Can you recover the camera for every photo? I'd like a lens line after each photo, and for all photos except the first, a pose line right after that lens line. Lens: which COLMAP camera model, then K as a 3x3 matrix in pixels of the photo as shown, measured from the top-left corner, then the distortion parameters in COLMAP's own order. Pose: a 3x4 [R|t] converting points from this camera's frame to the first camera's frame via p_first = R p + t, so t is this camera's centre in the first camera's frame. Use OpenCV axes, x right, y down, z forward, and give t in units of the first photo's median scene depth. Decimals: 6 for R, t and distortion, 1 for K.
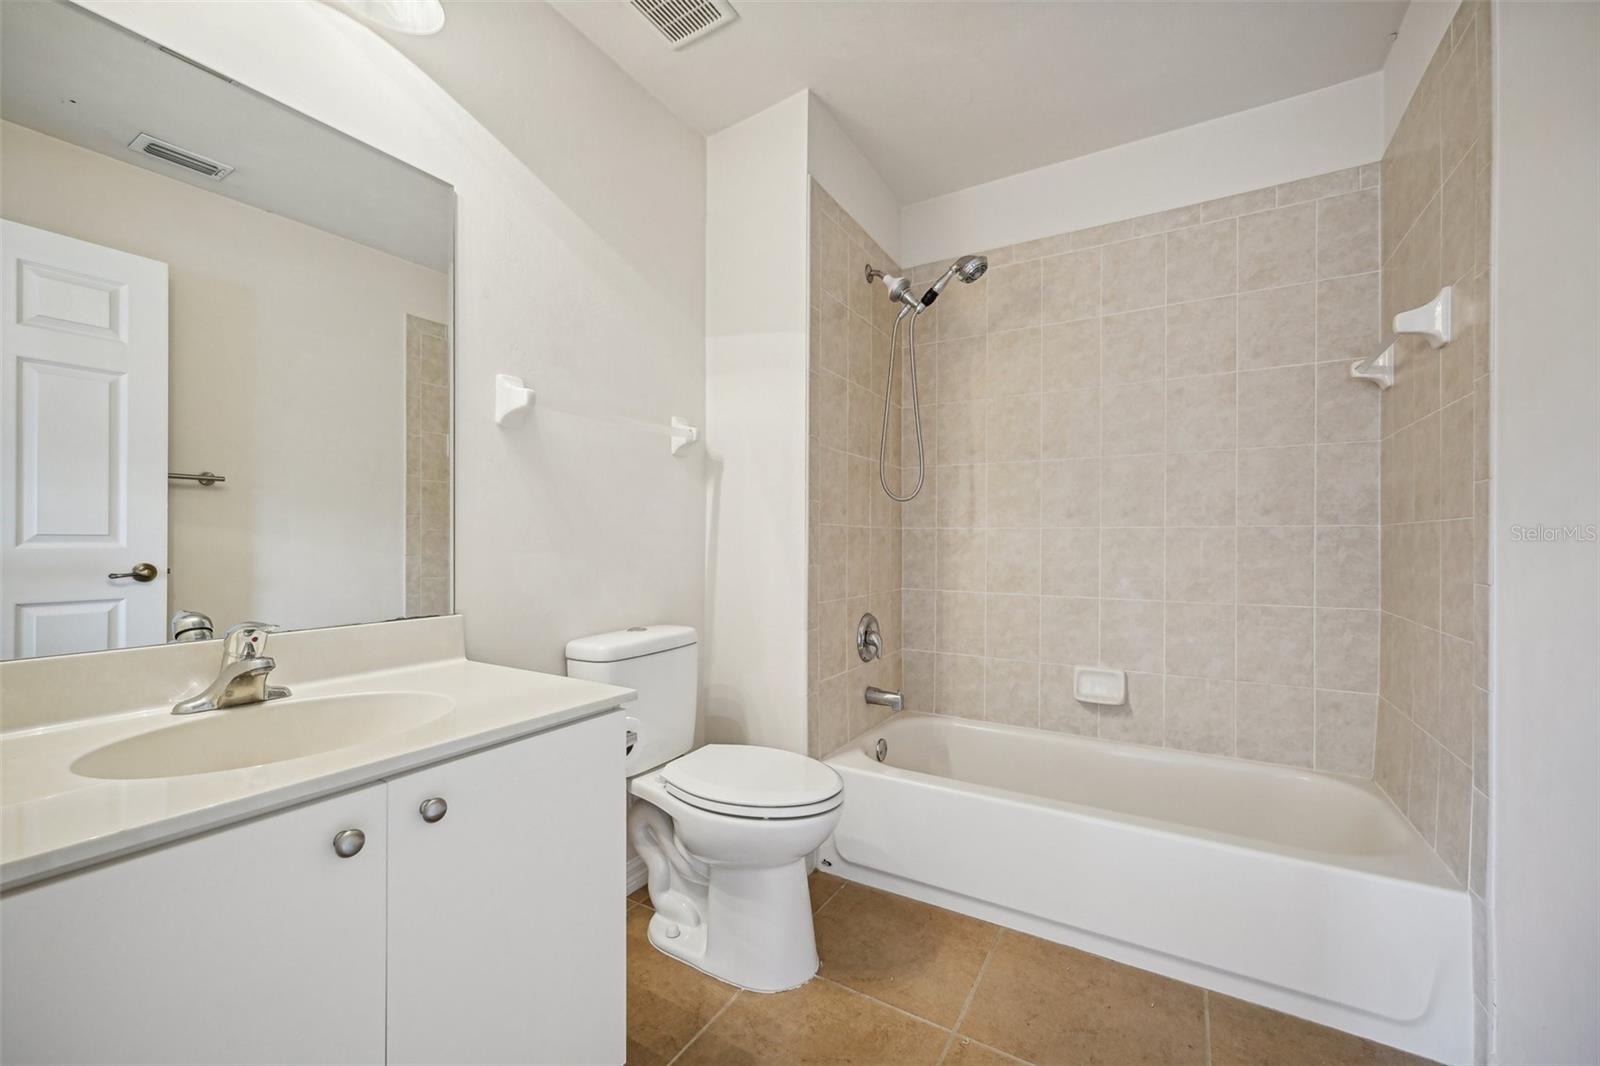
lens RADIAL K [[647.0, 0, 801.5], [0, 647.0, 534.4], [0, 0, 1]] dist [0.003368, 0.000336]
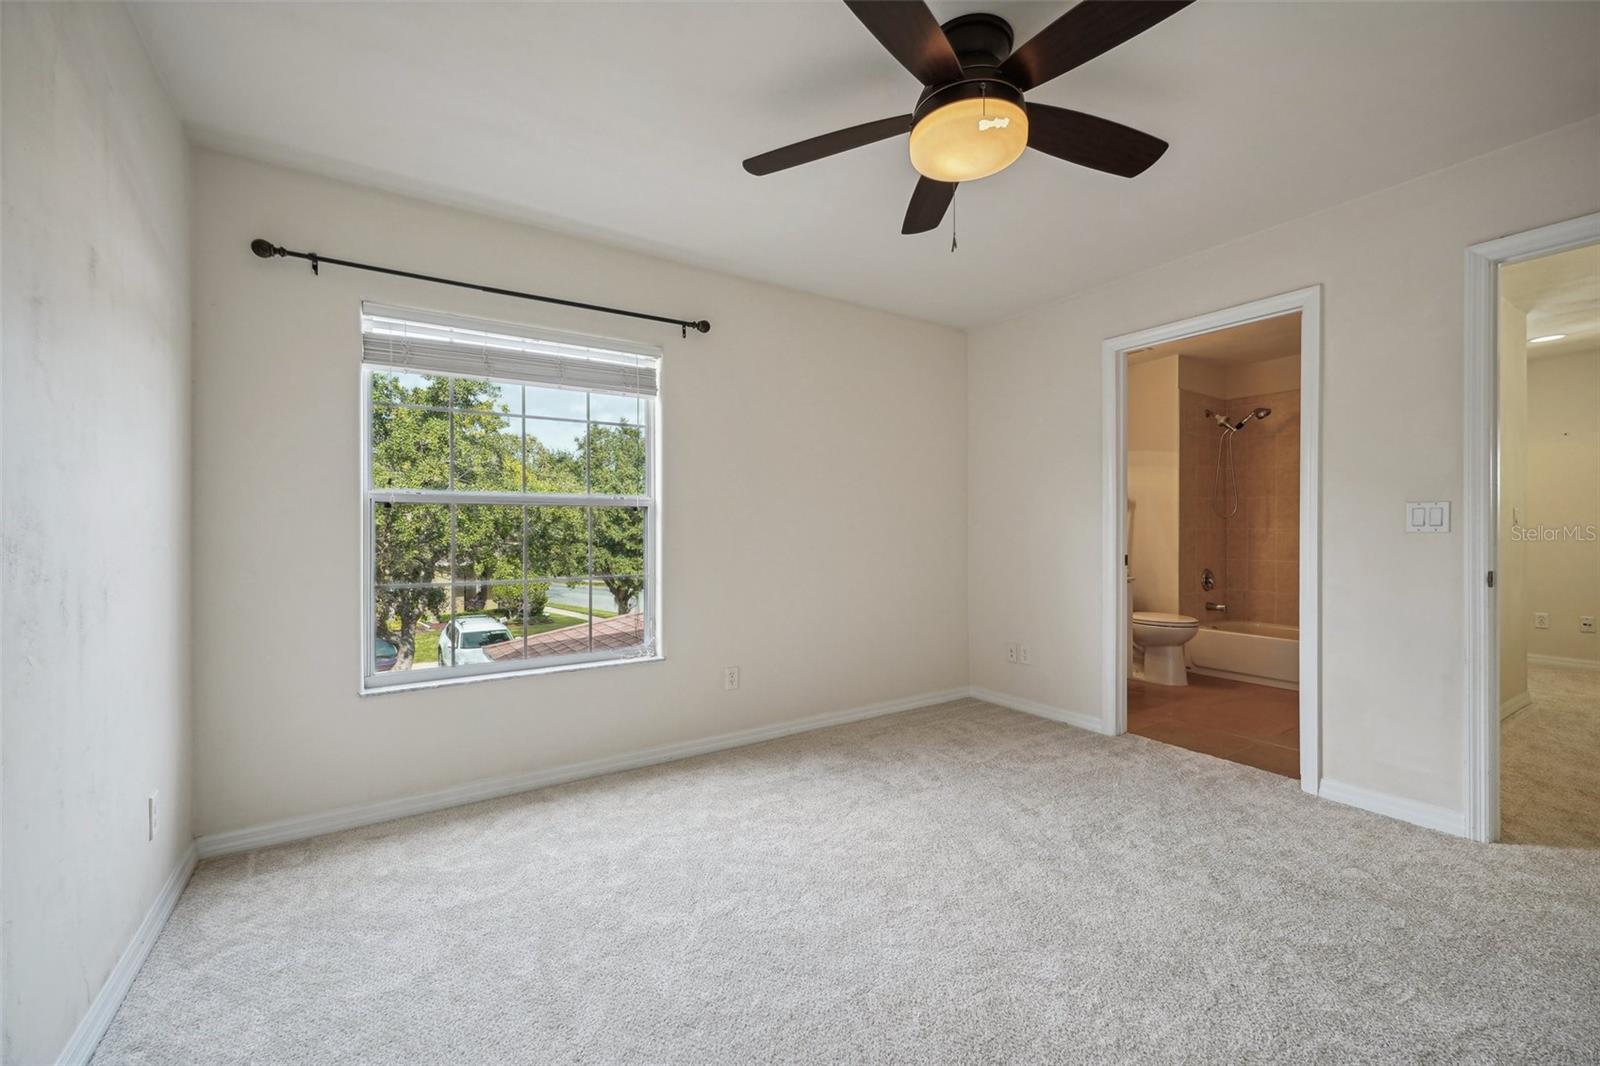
lens RADIAL K [[647.0, 0, 791.6], [0, 647.0, 521.8], [0, 0, 1]] dist [0.003368, 0.000336]
pose [[0.895345, -0.002420, -0.445368, -0.180042], [0.001581, 0.999996, -0.002254, -0.032737], [0.445371, 0.001314, 0.895345, -1.583538]]
